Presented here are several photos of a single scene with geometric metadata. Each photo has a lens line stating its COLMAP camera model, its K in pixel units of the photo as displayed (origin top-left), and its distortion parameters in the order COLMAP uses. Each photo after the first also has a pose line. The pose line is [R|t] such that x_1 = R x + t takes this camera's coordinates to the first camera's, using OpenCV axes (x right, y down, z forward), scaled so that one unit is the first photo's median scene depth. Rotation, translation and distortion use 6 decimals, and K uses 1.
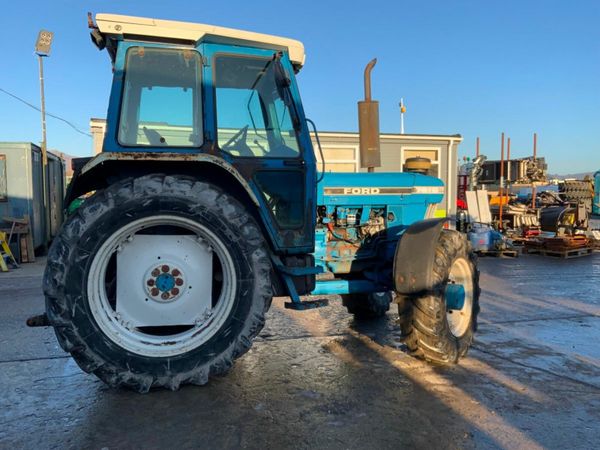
lens RADIAL K [[495.2, 0, 305.6], [0, 495.2, 225.1], [0, 0, 1]] dist [0.057457, -0.098090]
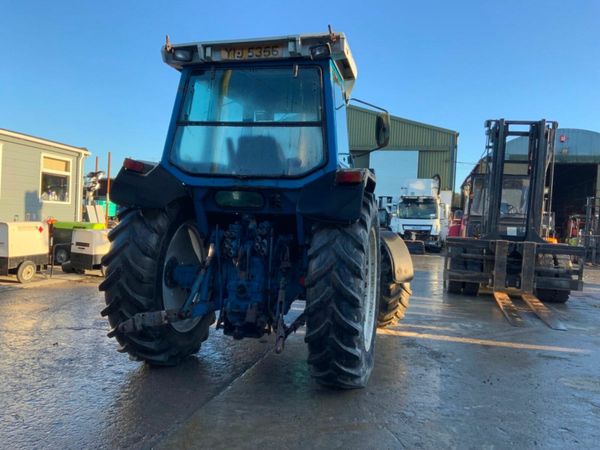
lens RADIAL K [[495.2, 0, 300.0], [0, 495.2, 226.3], [0, 0, 1]] dist [0.057457, -0.098090]
pose [[0.469250, 0.016980, 0.882902, -1.334621], [0.008775, 0.999676, -0.023890, 0.004948], [-0.883022, 0.018957, 0.468949, 0.580682]]
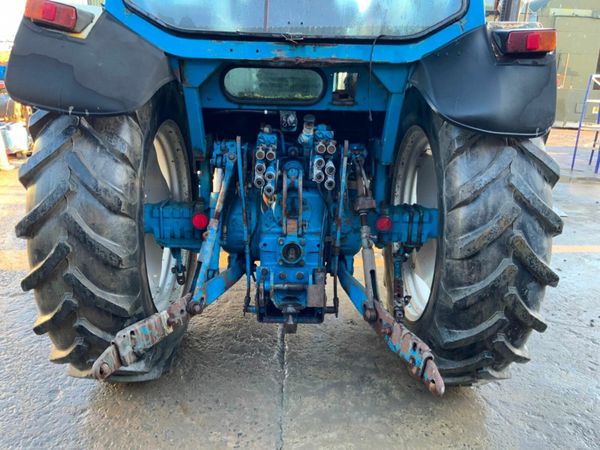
lens RADIAL K [[495.2, 0, 295.9], [0, 495.2, 226.5], [0, 0, 1]] dist [0.057457, -0.098090]
pose [[0.229275, -0.259630, 0.938097, -1.003061], [0.037196, 0.965403, 0.258097, -0.072041], [-0.972651, -0.024281, 0.231000, 1.057480]]
